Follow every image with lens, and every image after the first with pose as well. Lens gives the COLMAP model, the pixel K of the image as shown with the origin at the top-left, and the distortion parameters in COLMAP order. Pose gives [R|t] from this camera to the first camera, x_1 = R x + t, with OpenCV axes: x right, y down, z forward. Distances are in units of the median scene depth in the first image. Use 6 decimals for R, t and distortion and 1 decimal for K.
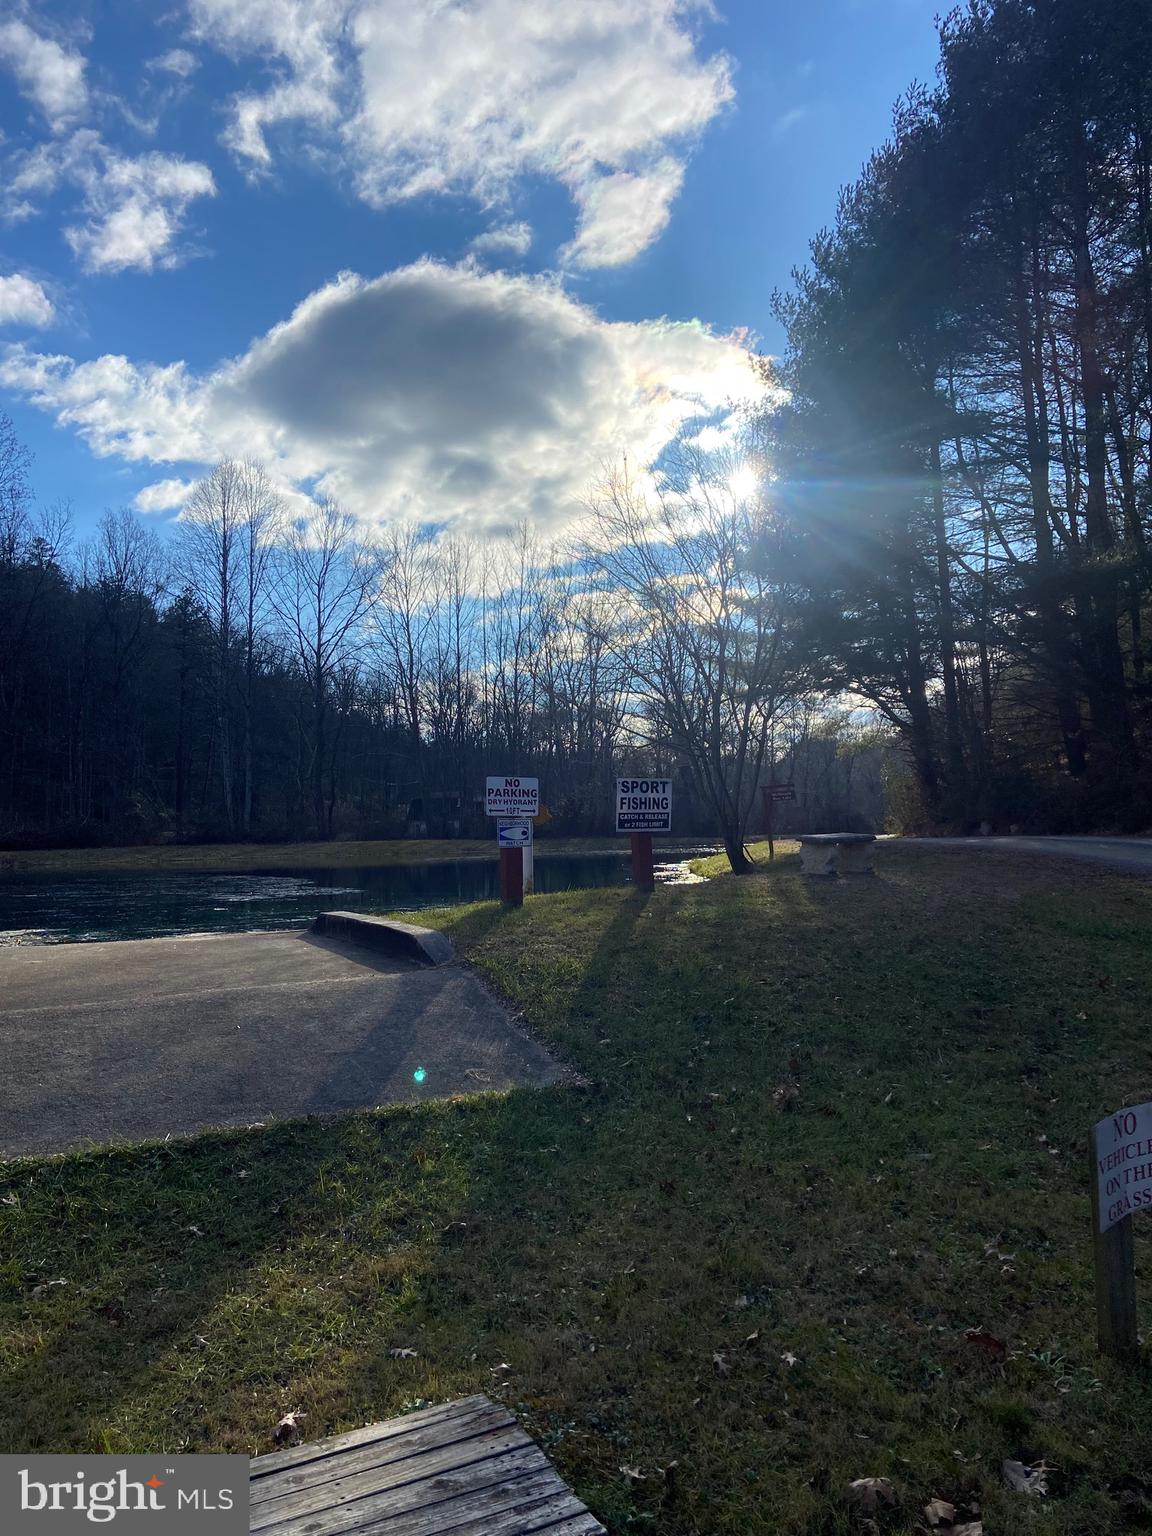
lens RADIAL K [[1171.3, 0, 576.0], [0, 1171.3, 768.0], [0, 0, 1]] dist [0.185502, -0.238444]
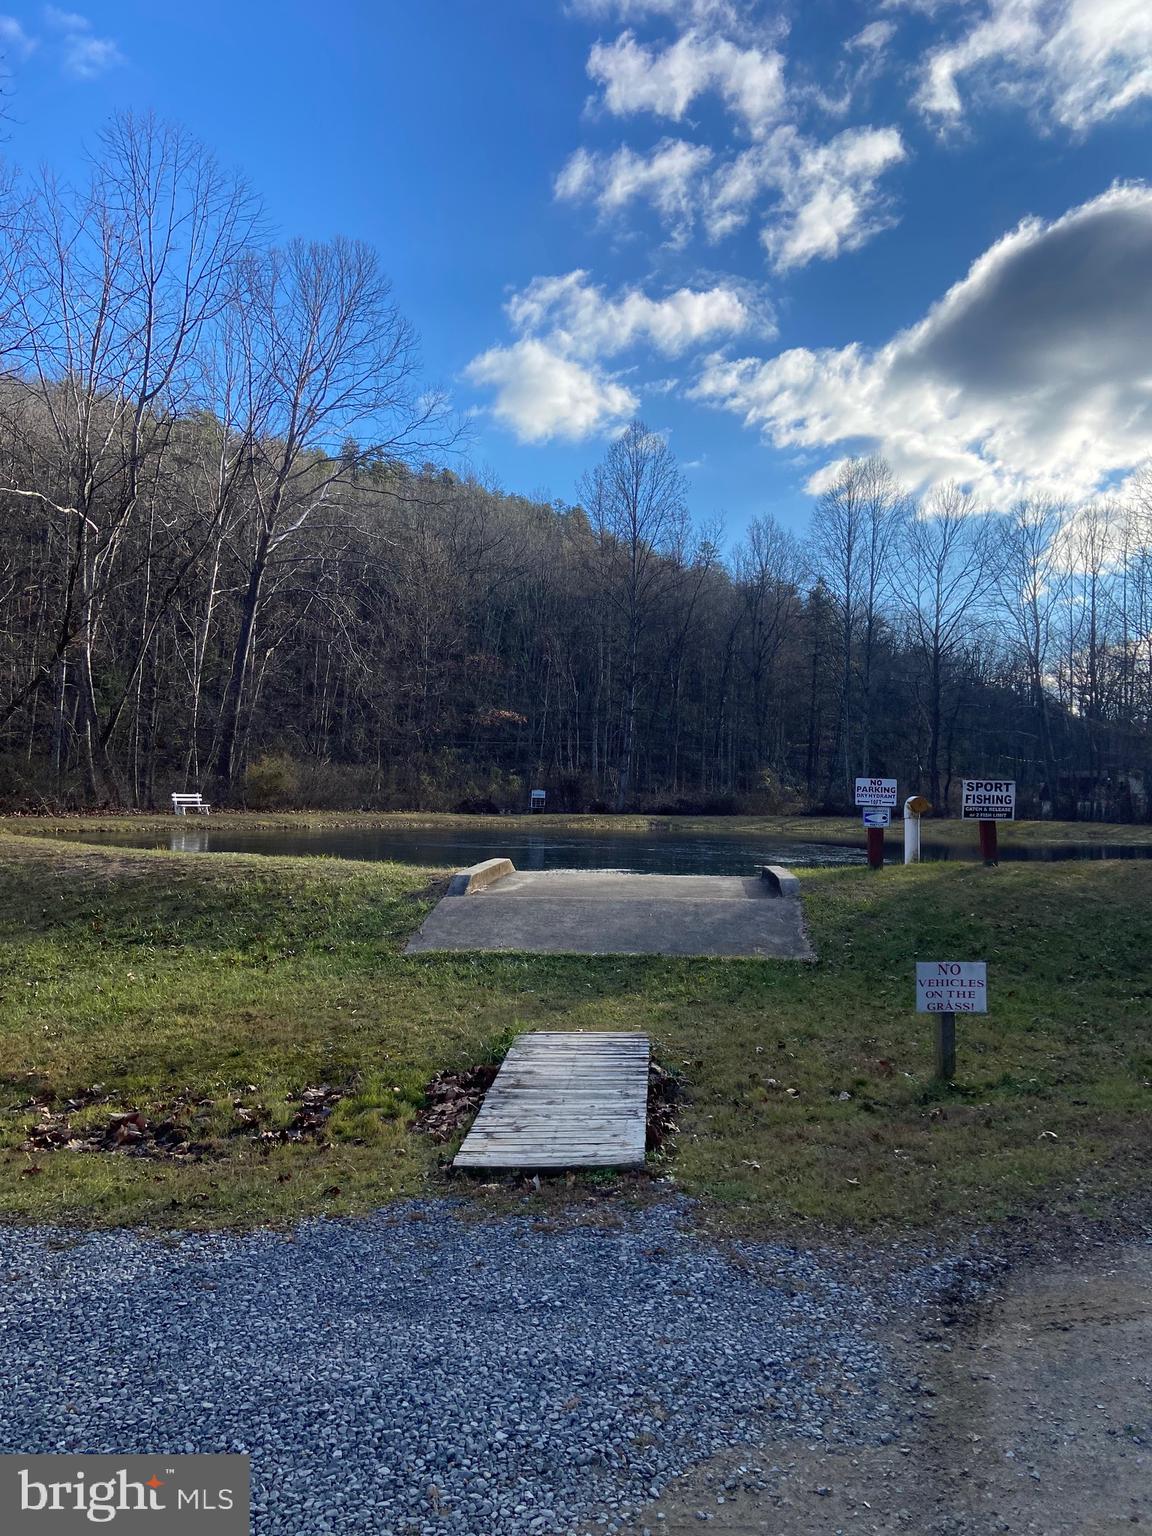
lens RADIAL K [[1285.3, 0, 576.0], [0, 1285.3, 768.0], [0, 0, 1]] dist [-0.042419, -0.006605]
pose [[0.847753, 0.018724, -0.530061, 0.078365], [-0.002827, 0.999522, 0.030785, -0.008878], [0.530384, -0.024600, 0.847400, -0.088646]]
